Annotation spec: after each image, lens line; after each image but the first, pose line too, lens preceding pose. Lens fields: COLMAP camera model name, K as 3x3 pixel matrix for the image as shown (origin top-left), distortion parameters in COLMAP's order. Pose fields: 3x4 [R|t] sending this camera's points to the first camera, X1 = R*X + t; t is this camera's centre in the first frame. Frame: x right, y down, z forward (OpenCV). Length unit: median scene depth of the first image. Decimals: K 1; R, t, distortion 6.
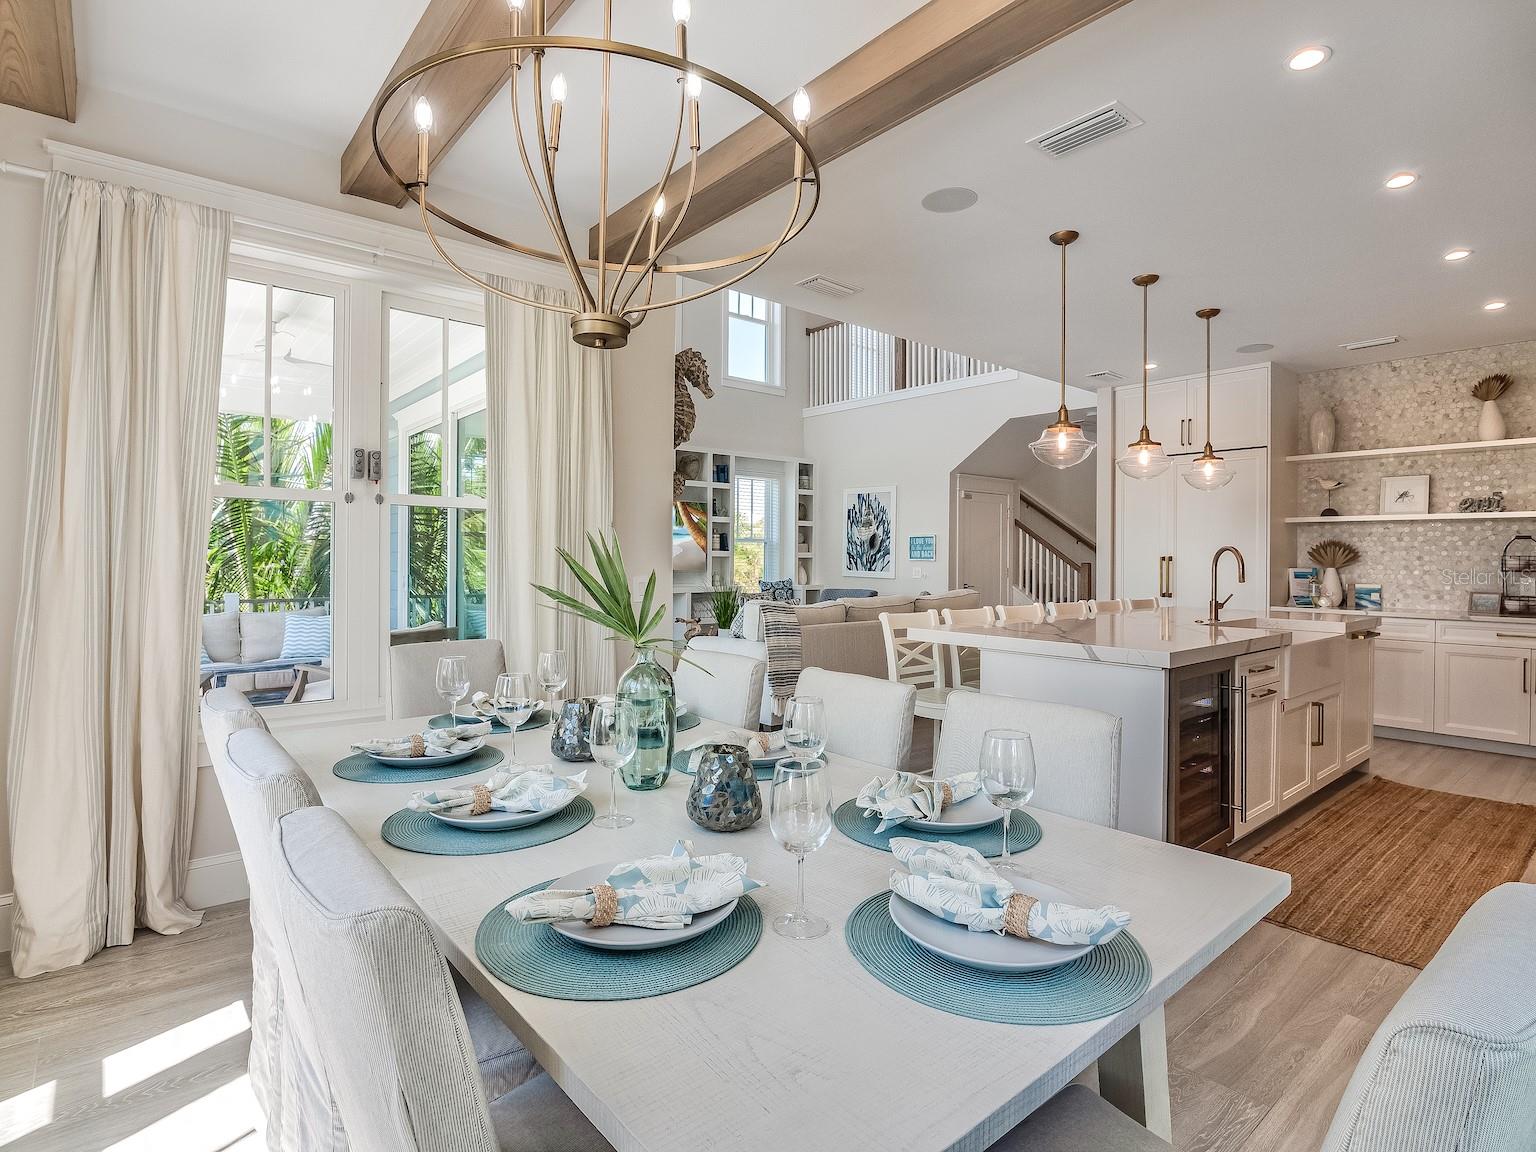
lens RADIAL K [[804.5, 0, 762.4], [0, 804.5, 562.4], [0, 0, 1]] dist [-0.028132, -0.001414]
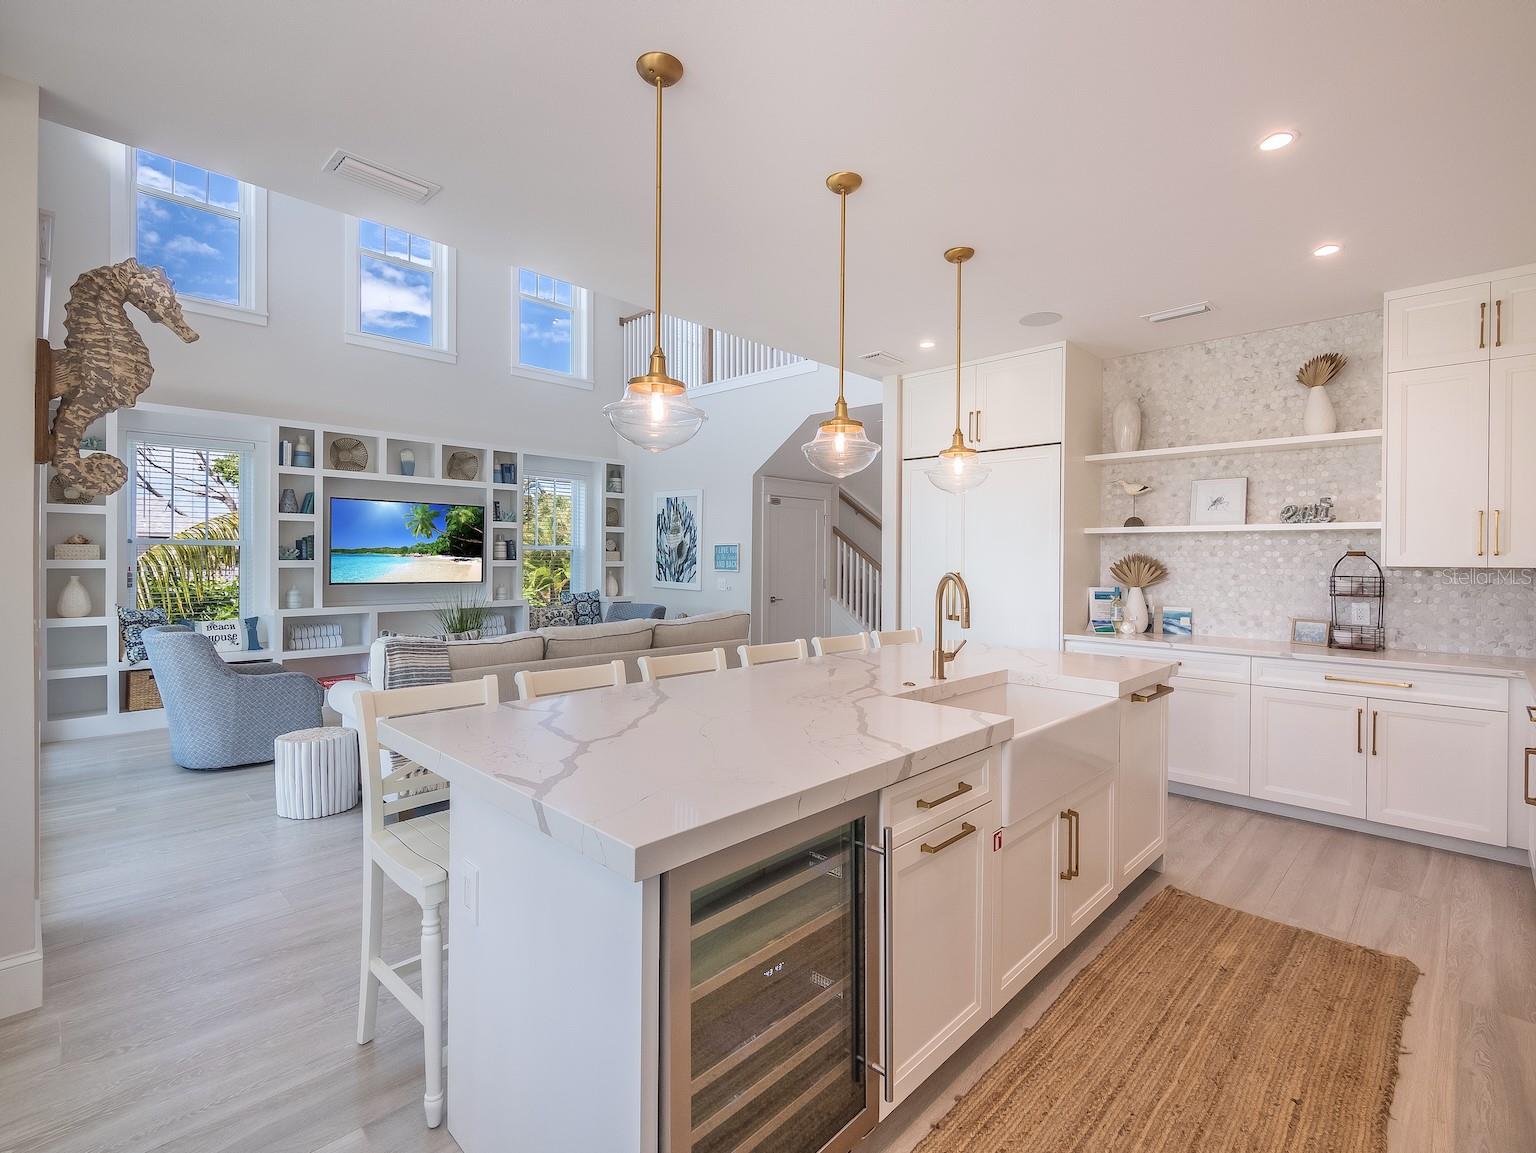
lens RADIAL K [[723.5, 0, 775.1], [0, 723.5, 563.2], [0, 0, 1]] dist [0.012573, -0.010401]
pose [[0.993920, -0.000017, 0.110105, 0.250705], [-0.000243, 0.999997, 0.002343, -0.020696], [-0.110105, -0.002355, 0.993917, 0.273522]]
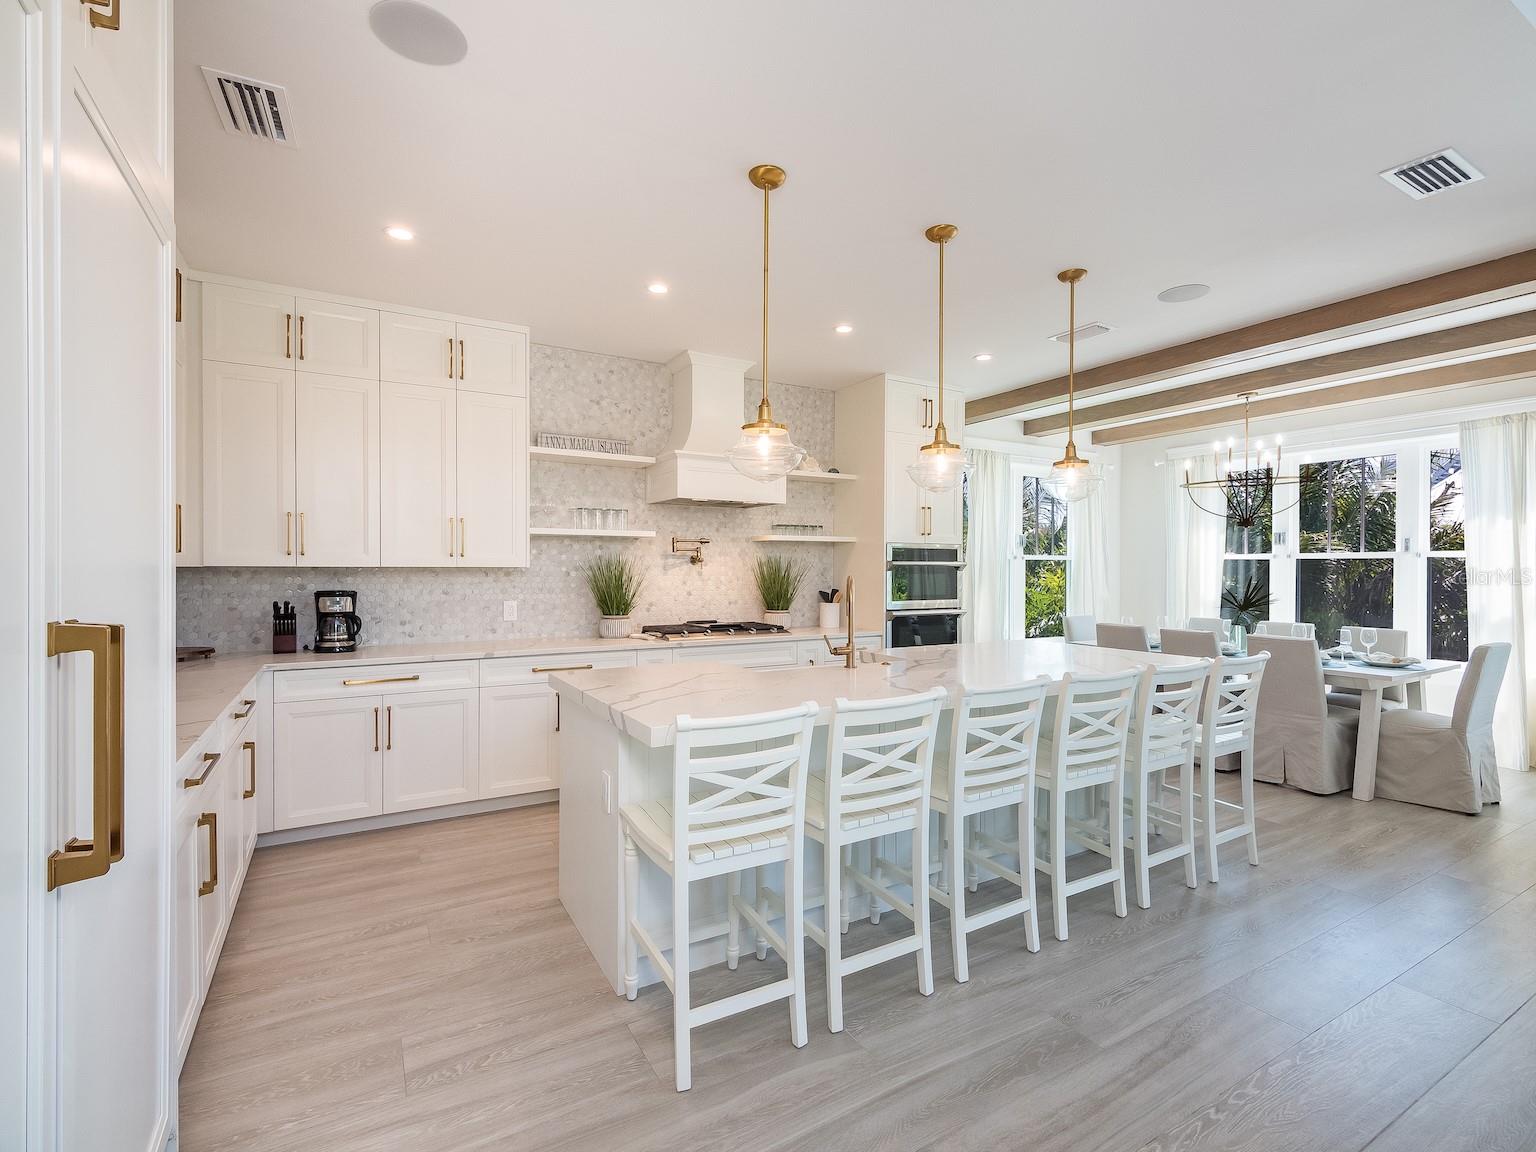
lens RADIAL K [[718.0, 0, 774.9], [0, 718.0, 573.0], [0, 0, 1]] dist [0.009780, -0.009264]
pose [[-0.987471, -0.011500, 0.157381, 0.373298], [-0.009500, 0.999864, 0.013455, -0.022591], [-0.157514, 0.011792, -0.987446, 1.214100]]
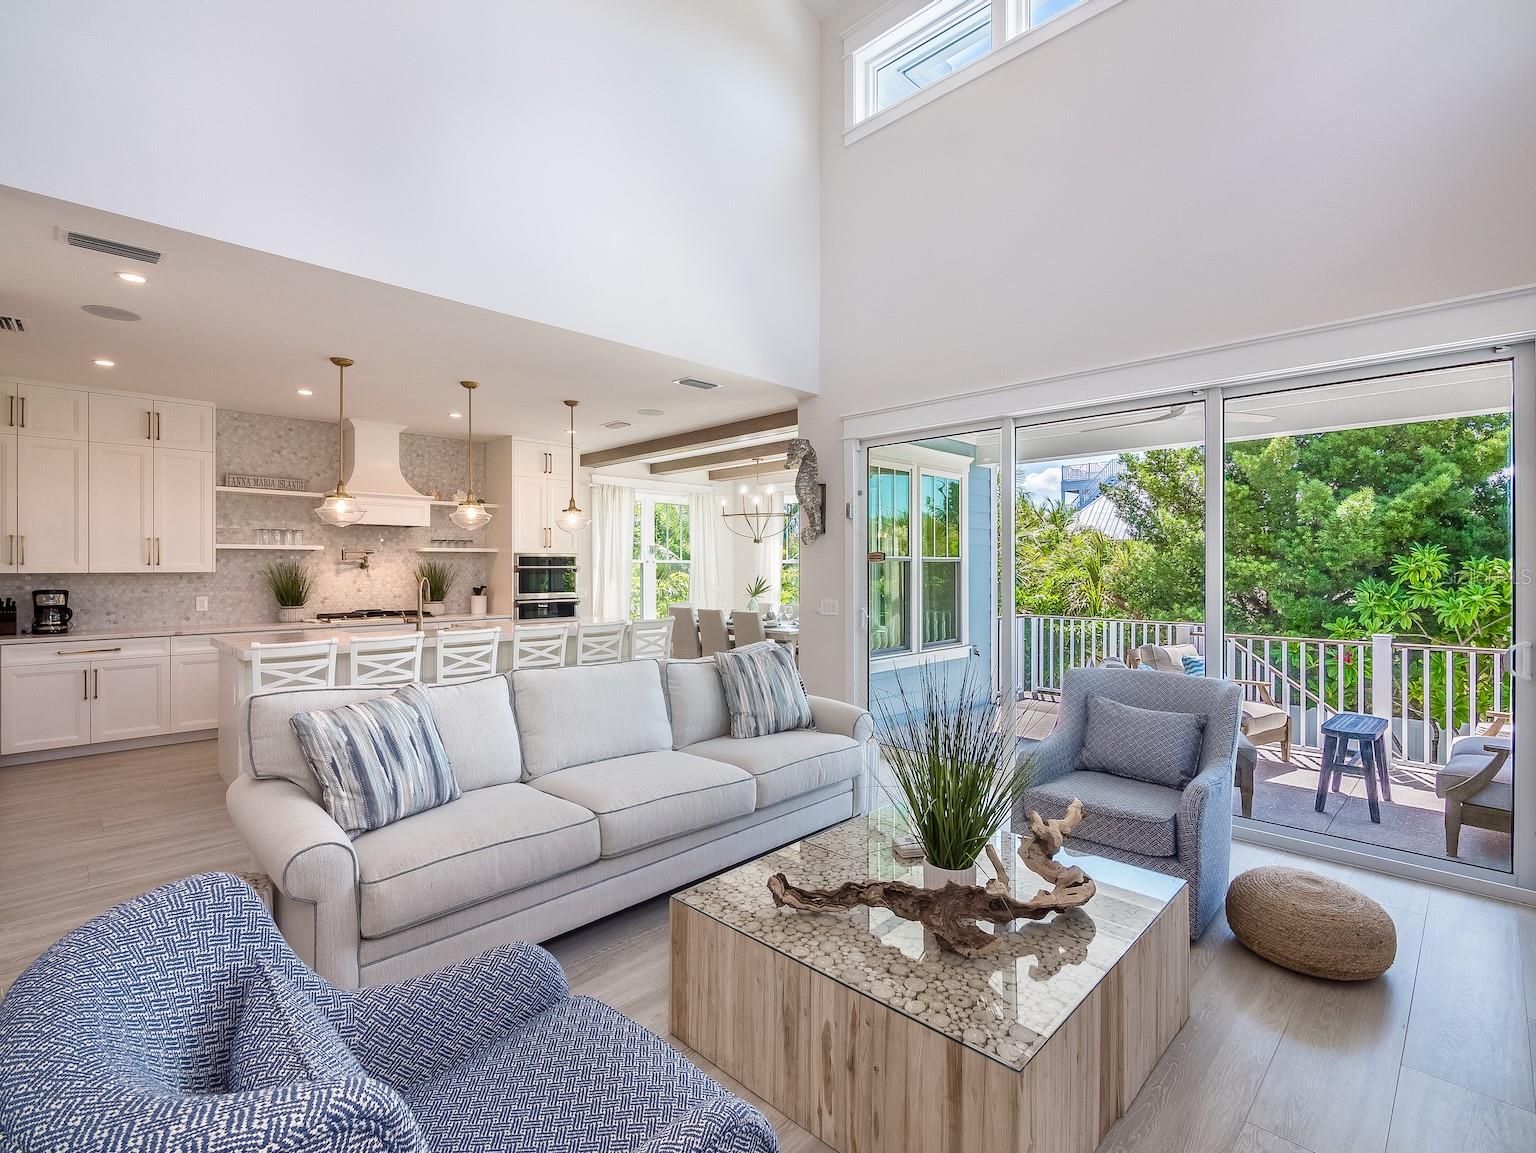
lens RADIAL K [[717.3, 0, 771.7], [0, 717.3, 566.2], [0, 0, 1]] dist [0.003392, -0.005244]
pose [[-0.994868, -0.006796, -0.100952, 0.062412], [-0.007202, 0.999967, 0.003655, -0.033881], [0.100924, 0.004363, -0.994885, 1.613077]]
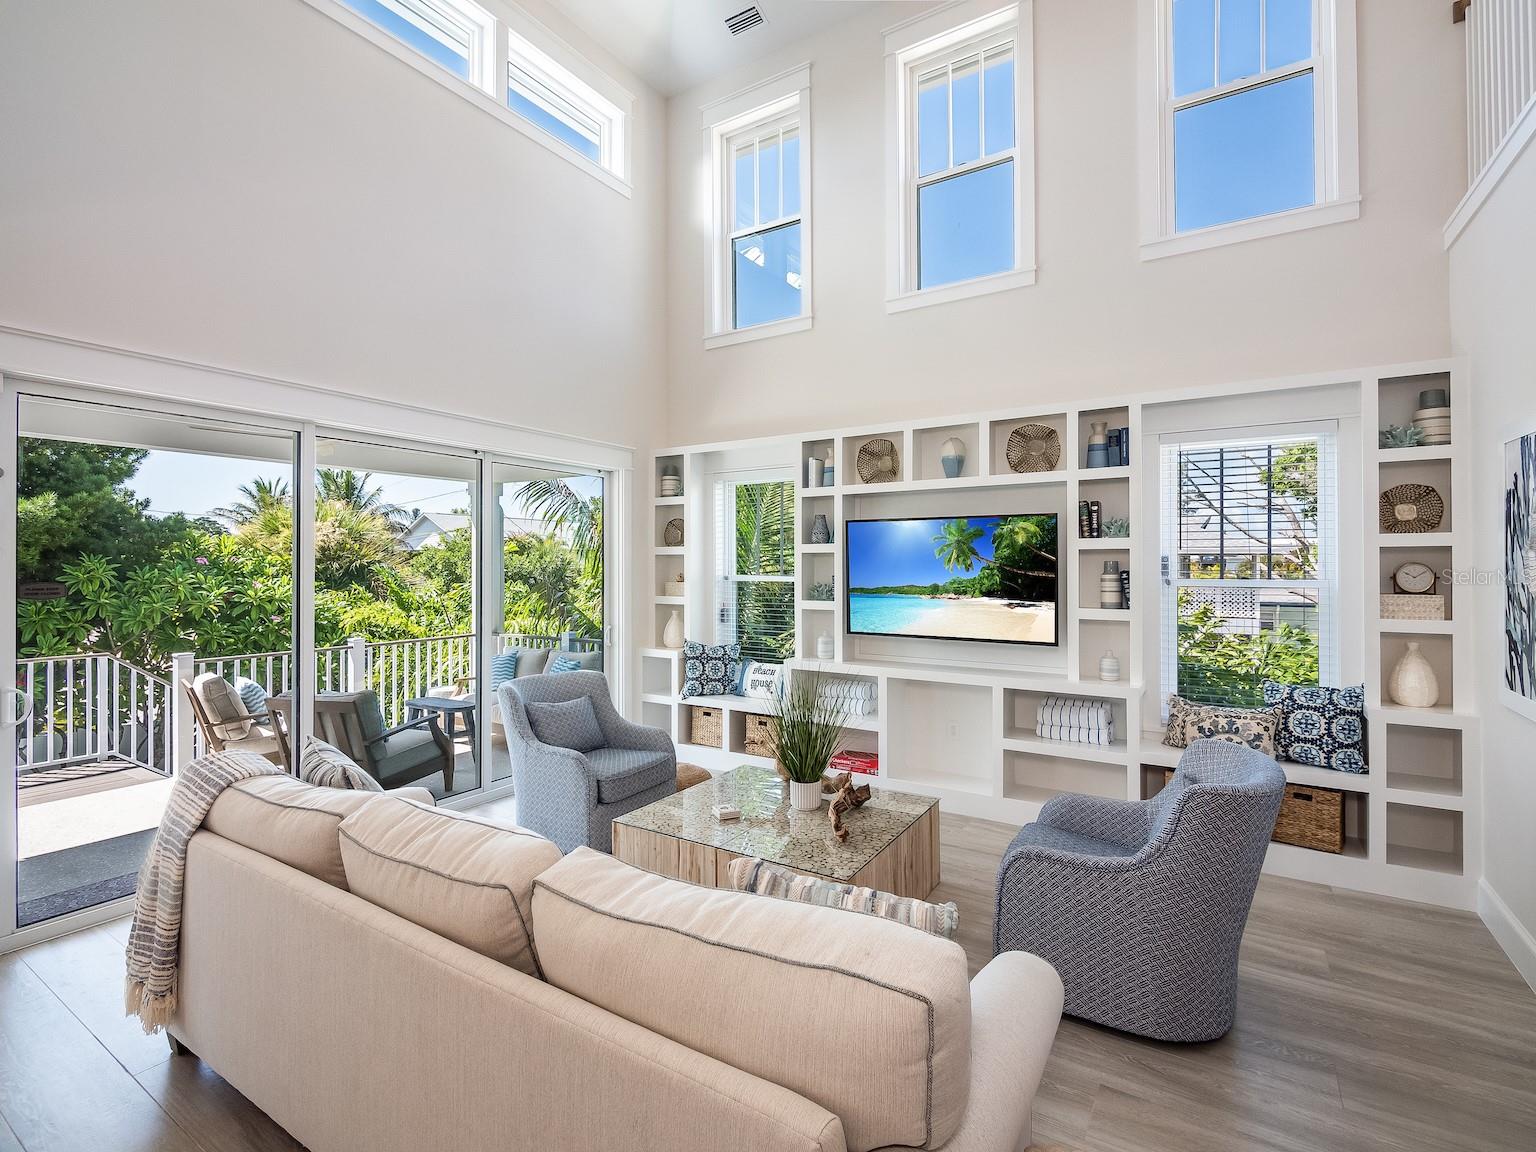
lens RADIAL K [[717.3, 0, 771.7], [0, 717.3, 565.7], [0, 0, 1]] dist [0.003392, -0.005244]
pose [[0.310998, -0.005375, -0.950395, 0.471257], [-0.003702, 0.999970, -0.006866, -0.058037], [0.950403, 0.005654, 0.310969, 1.081913]]
